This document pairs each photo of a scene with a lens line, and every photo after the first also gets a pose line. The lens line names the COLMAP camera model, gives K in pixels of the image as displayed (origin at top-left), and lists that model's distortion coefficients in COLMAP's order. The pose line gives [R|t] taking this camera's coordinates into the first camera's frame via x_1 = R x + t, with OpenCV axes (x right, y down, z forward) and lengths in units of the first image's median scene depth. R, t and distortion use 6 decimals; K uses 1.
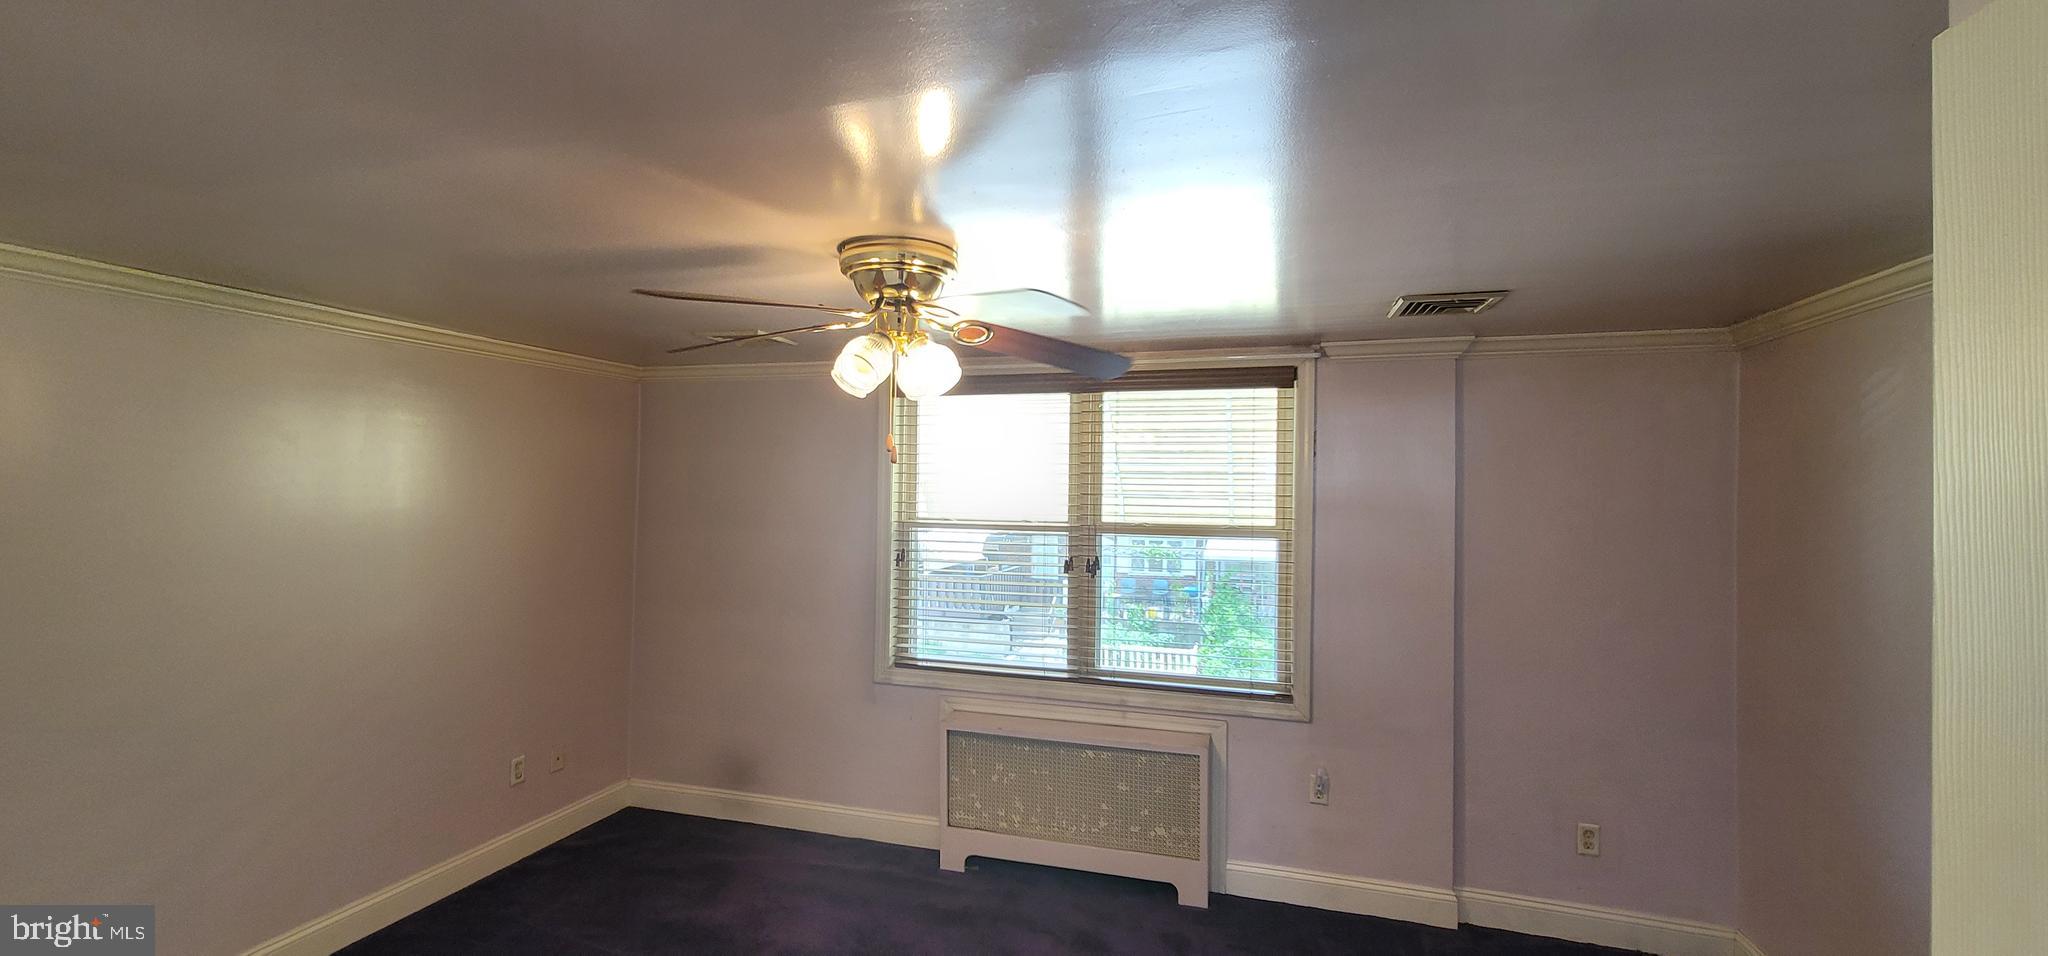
lens RADIAL K [[833.5, 0, 1027.0], [0, 833.5, 478.5], [0, 0, 1]] dist [-0.009343, 0.002116]
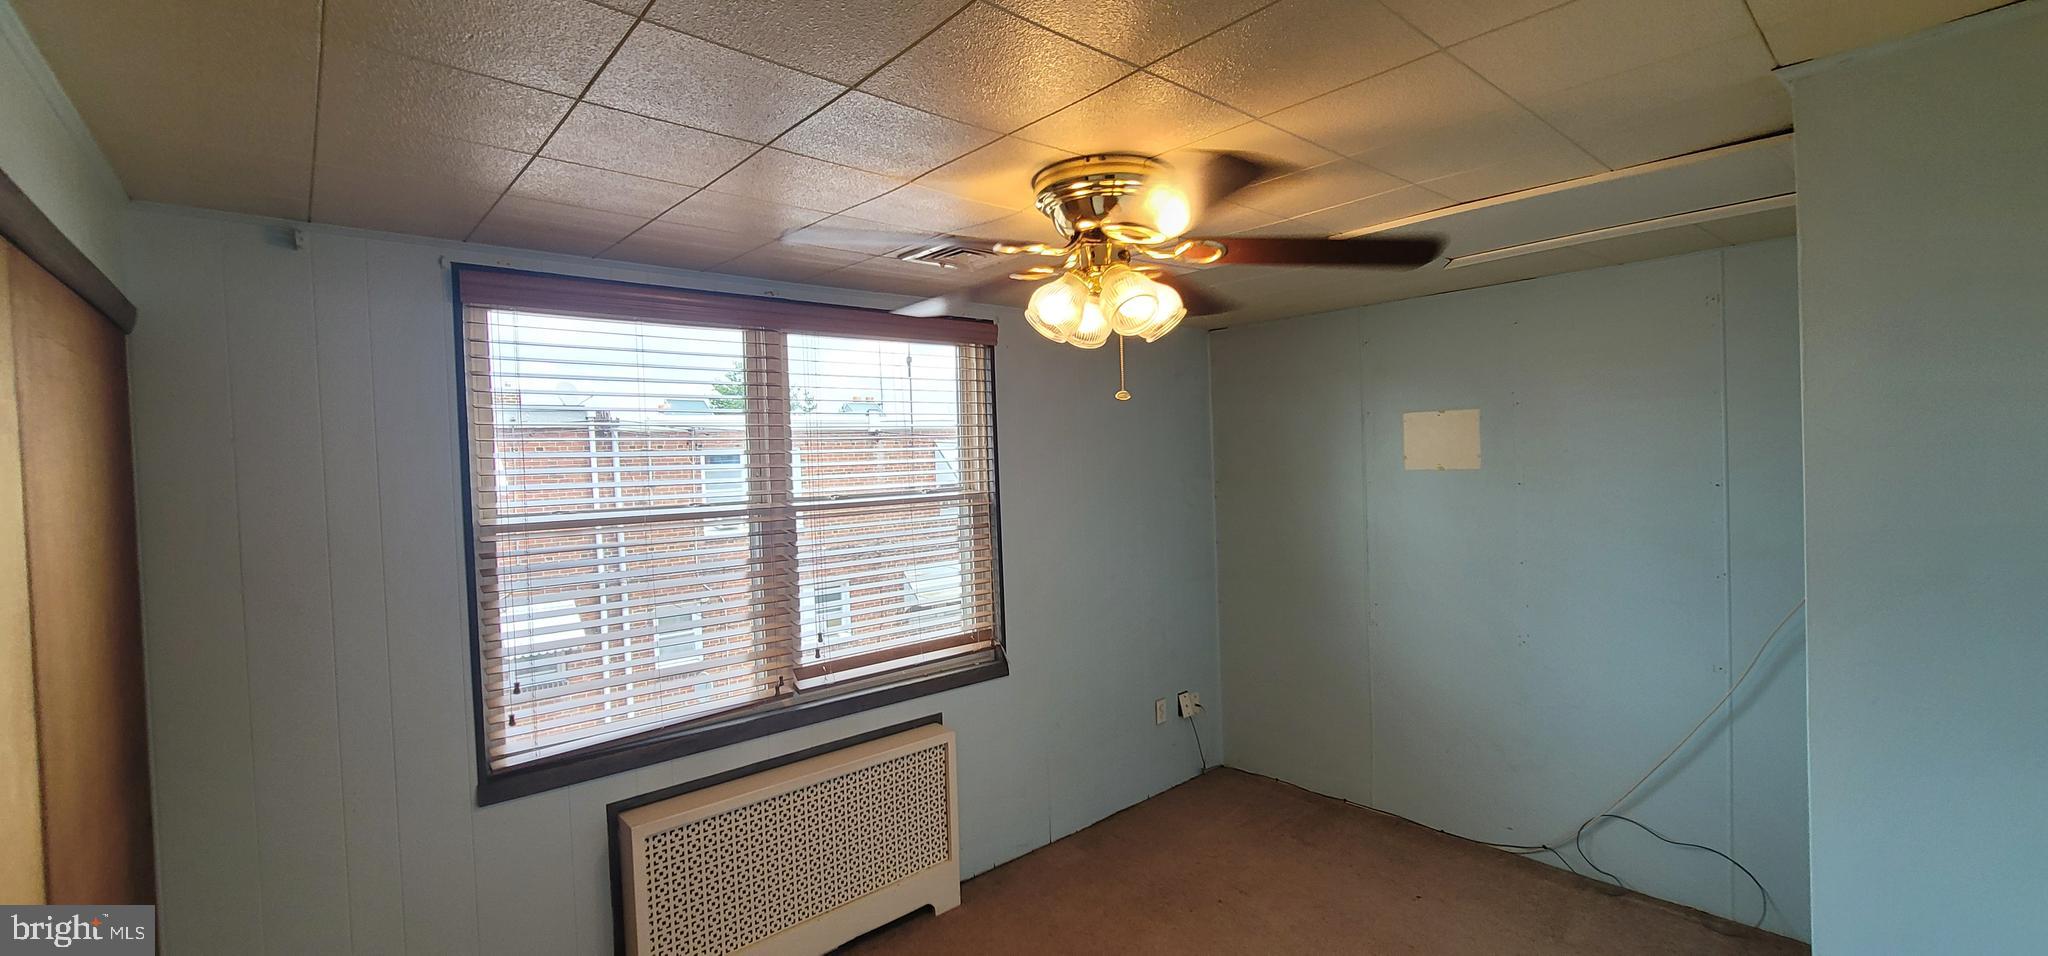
lens RADIAL K [[833.5, 0, 1010.6], [0, 833.5, 464.8], [0, 0, 1]] dist [-0.009343, 0.002116]
pose [[0.541530, -0.048269, 0.839294, -0.470348], [0.008834, 0.998622, 0.051732, -0.020187], [-0.840635, -0.020600, 0.541211, 0.430828]]
